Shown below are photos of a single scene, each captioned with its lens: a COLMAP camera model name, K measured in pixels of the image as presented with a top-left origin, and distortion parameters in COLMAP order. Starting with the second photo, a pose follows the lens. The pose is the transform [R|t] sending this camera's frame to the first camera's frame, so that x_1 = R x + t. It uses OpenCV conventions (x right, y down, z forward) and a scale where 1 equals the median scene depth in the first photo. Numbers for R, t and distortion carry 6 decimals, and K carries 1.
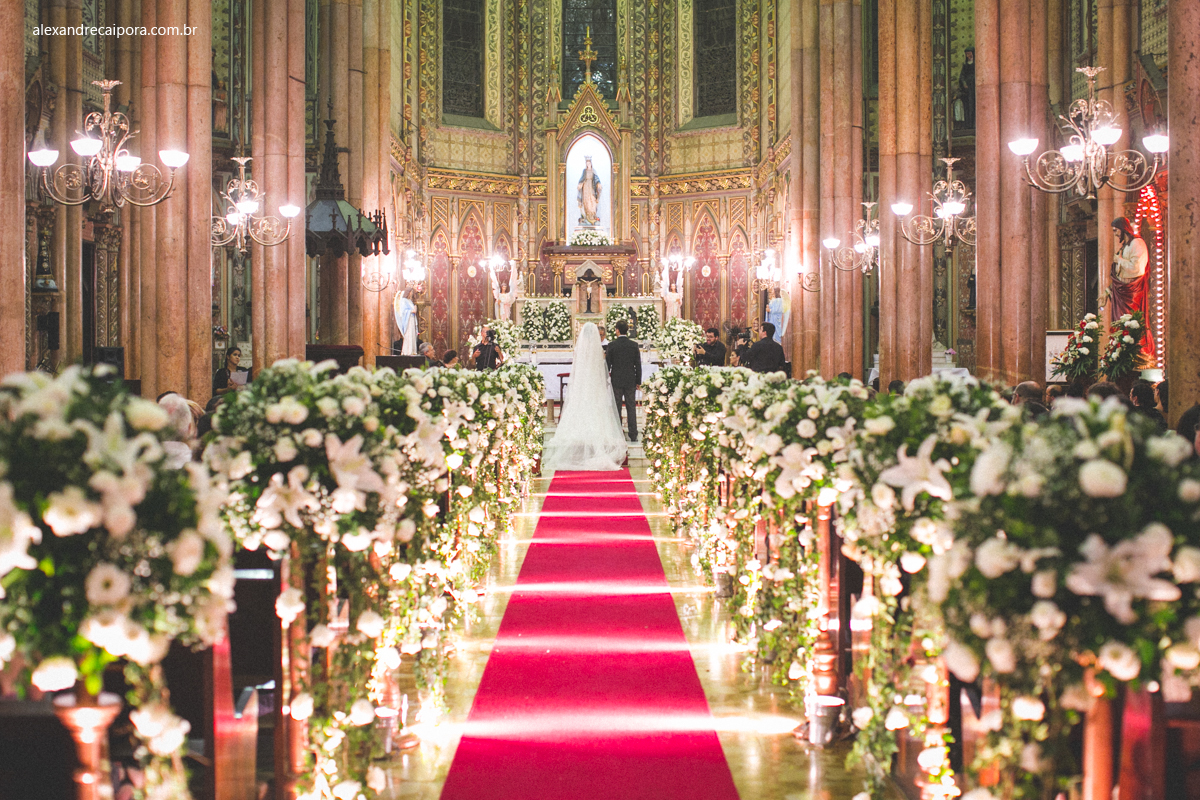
lens RADIAL K [[1821.1, 0, 607.2], [0, 1821.1, 395.1], [0, 0, 1]] dist [-0.139379, 0.000000]
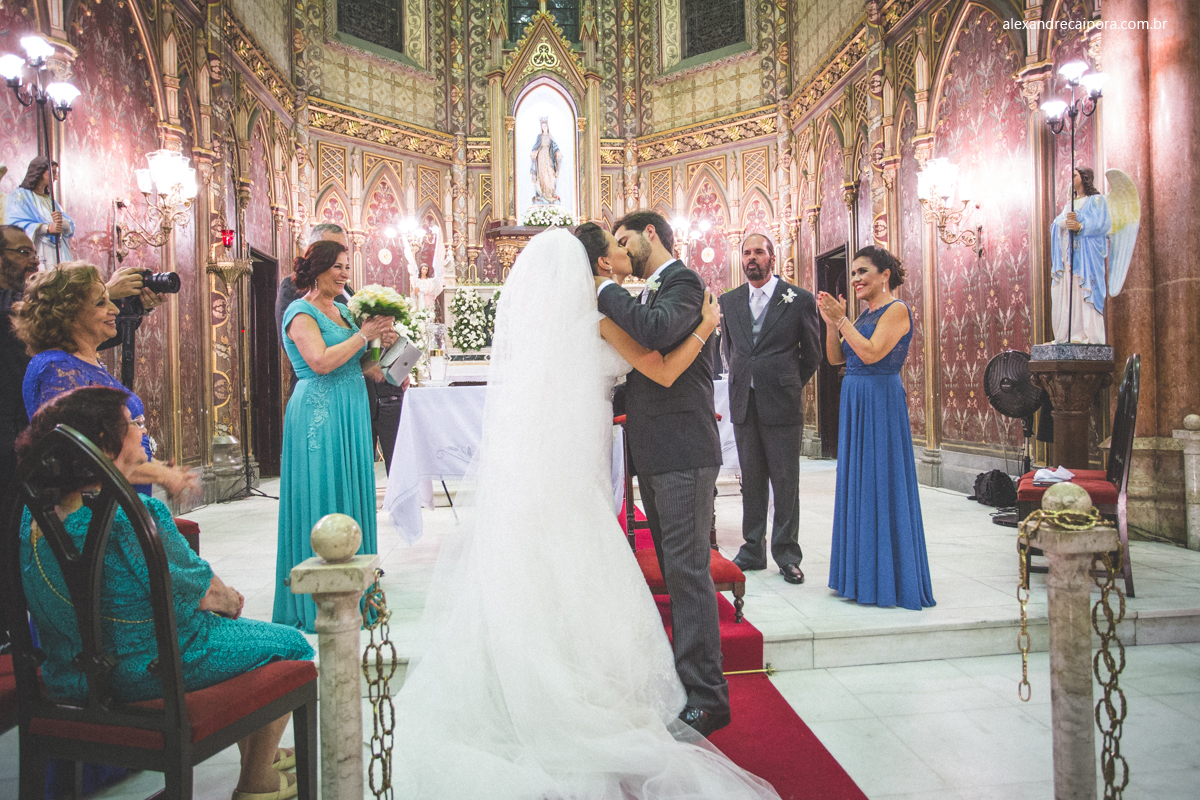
lens RADIAL K [[791.9, 0, 624.7], [0, 791.9, 397.8], [0, 0, 1]] dist [-0.067956, 0.029180]
pose [[0.993505, -0.022410, 0.111559, -0.016589], [0.022152, 0.999748, 0.003552, -0.011483], [-0.111610, -0.001057, 0.993751, 0.676547]]
